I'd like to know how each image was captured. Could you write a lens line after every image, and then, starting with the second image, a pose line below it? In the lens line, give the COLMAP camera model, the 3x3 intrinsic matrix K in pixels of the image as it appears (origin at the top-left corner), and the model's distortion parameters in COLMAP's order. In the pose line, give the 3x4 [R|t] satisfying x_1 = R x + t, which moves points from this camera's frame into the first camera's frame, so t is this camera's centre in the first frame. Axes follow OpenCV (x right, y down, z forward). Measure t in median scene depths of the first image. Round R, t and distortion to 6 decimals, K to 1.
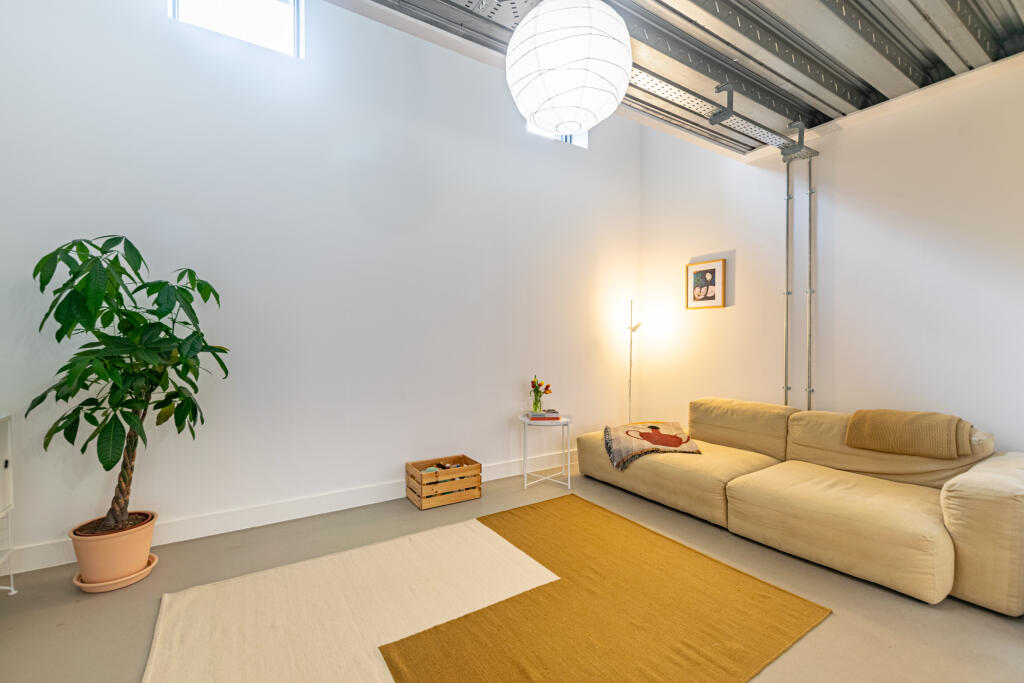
lens RADIAL K [[444.2, 0, 513.2], [0, 444.2, 348.2], [0, 0, 1]] dist [0.003234, -0.002593]
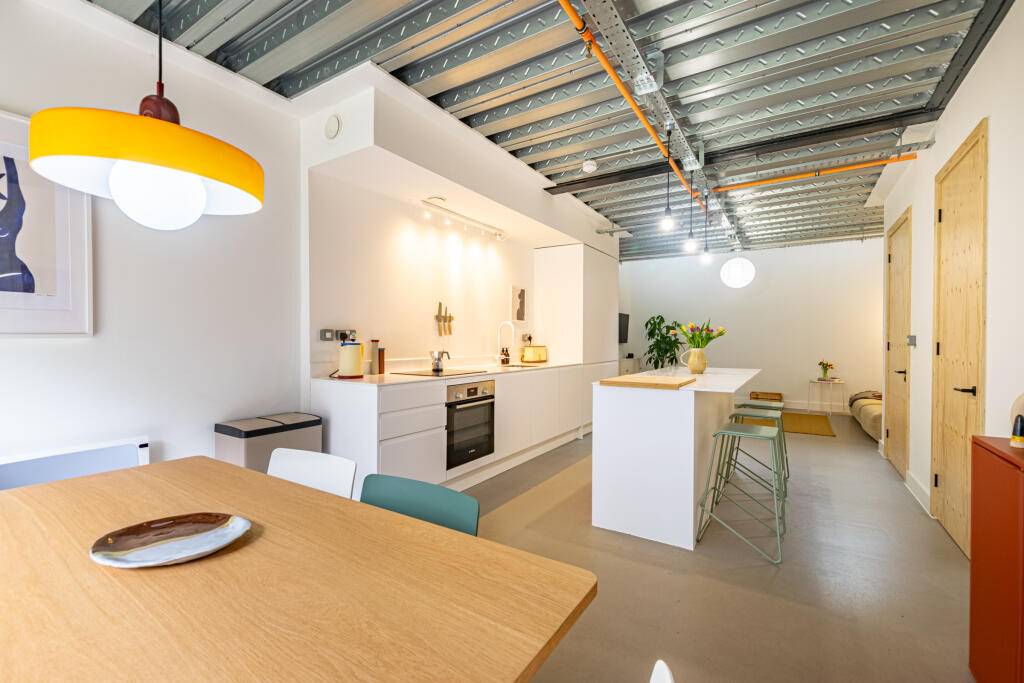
lens RADIAL K [[444.2, 0, 511.9], [0, 444.2, 345.8], [0, 0, 1]] dist [0.003234, -0.002593]
pose [[0.425570, 0.013558, -0.904824, 1.593972], [-0.021496, 0.999757, 0.004870, 0.028195], [0.904670, 0.017378, 0.425758, -1.402984]]
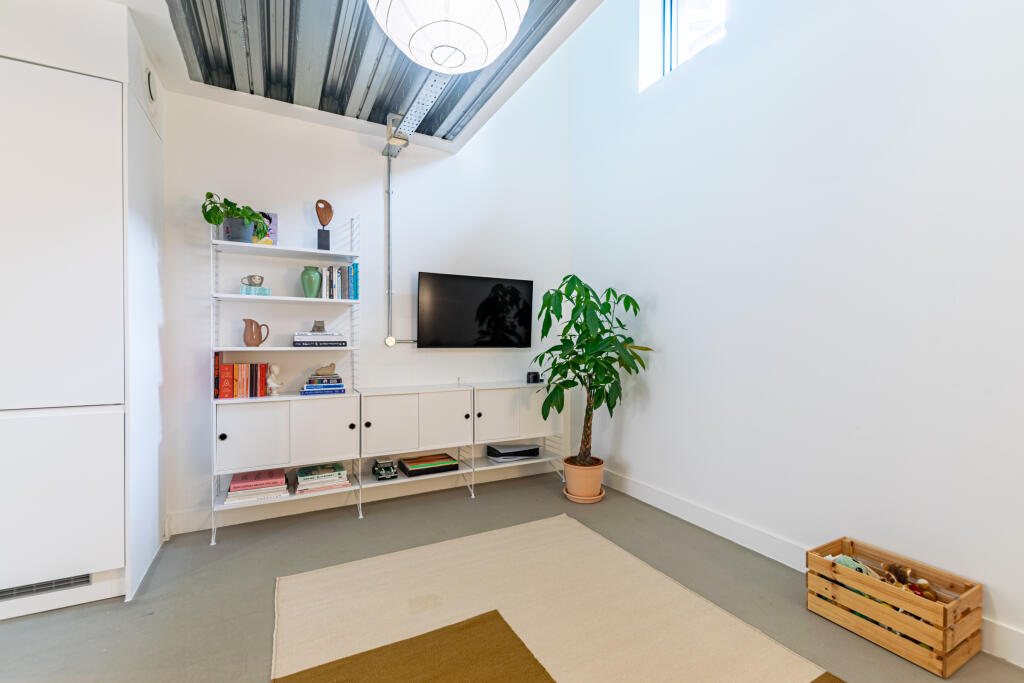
lens RADIAL K [[444.2, 0, 513.1], [0, 444.2, 340.2], [0, 0, 1]] dist [0.003234, -0.002593]
pose [[-0.083497, 0.002675, -0.996504, 0.469180], [-0.022690, 0.999732, 0.004585, -0.016149], [0.996250, 0.022993, -0.083414, 0.625553]]
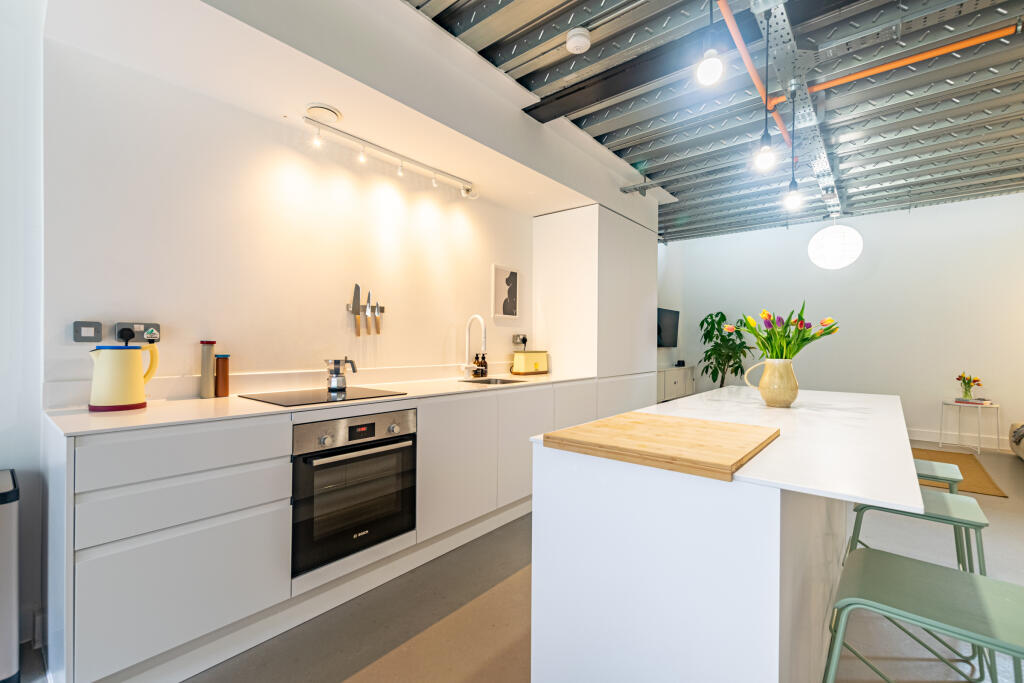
lens RADIAL K [[444.2, 0, 510.6], [0, 444.2, 344.6], [0, 0, 1]] dist [0.003234, -0.002593]
pose [[0.303870, 0.005307, -0.952699, 1.198258], [-0.025587, 0.999669, -0.002593, 0.021237], [0.952370, 0.025165, 0.303906, -0.984522]]
